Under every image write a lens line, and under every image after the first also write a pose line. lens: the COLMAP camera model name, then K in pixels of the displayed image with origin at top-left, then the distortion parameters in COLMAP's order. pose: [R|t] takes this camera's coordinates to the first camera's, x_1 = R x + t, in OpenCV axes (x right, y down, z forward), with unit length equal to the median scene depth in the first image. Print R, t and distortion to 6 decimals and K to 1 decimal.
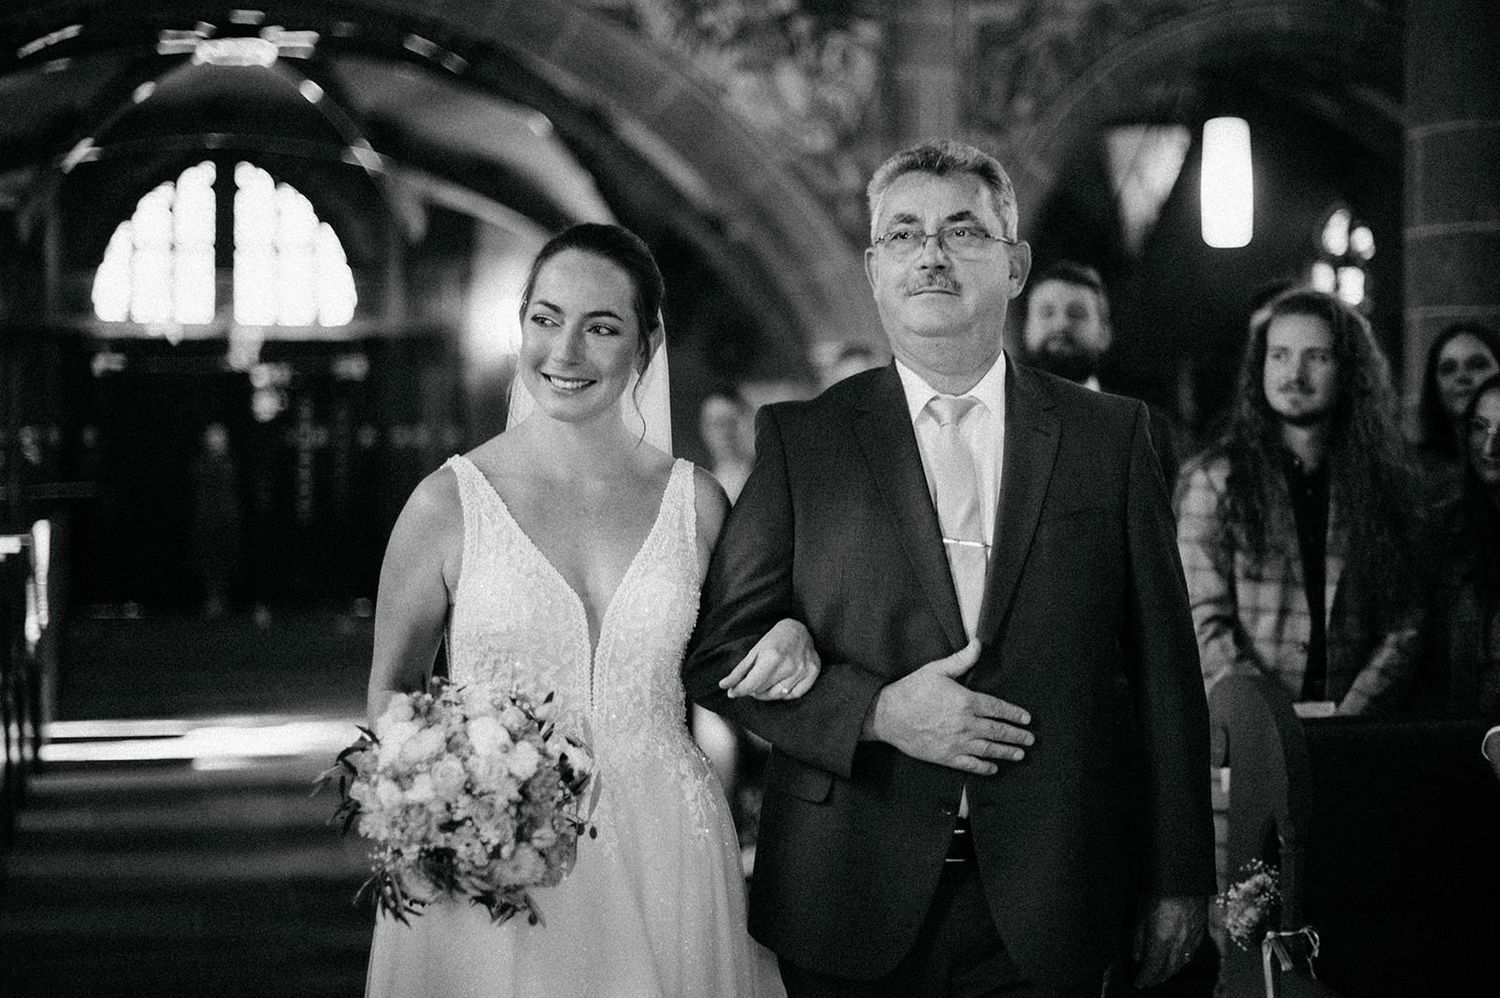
lens RADIAL K [[2261.4, 0, 739.9], [0, 2261.4, 489.4], [0, 0, 1]] dist [-0.084413, 0.000000]
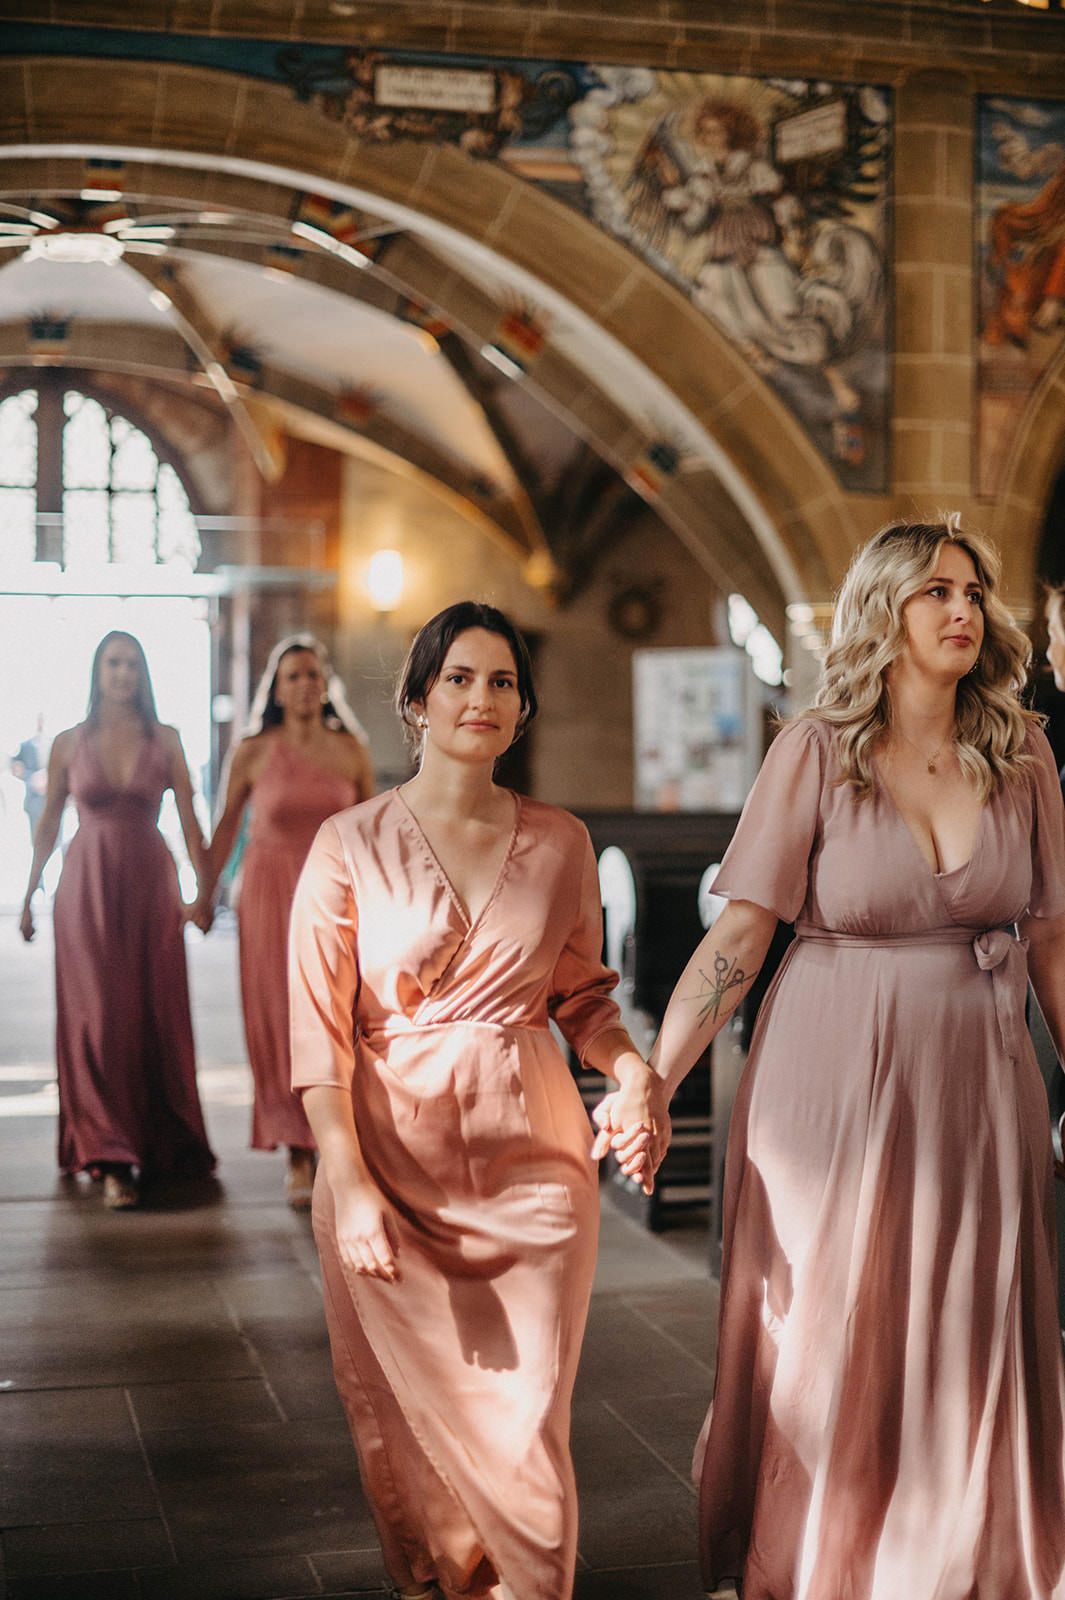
lens RADIAL K [[2412.2, 0, 528.4], [0, 2412.2, 791.5], [0, 0, 1]] dist [-0.084413, 0.000000]
pose [[0.999896, 0.006239, -0.012980, -0.051498], [-0.006110, 0.999932, 0.009931, -0.003175], [0.013041, -0.009851, 0.999866, 0.126039]]
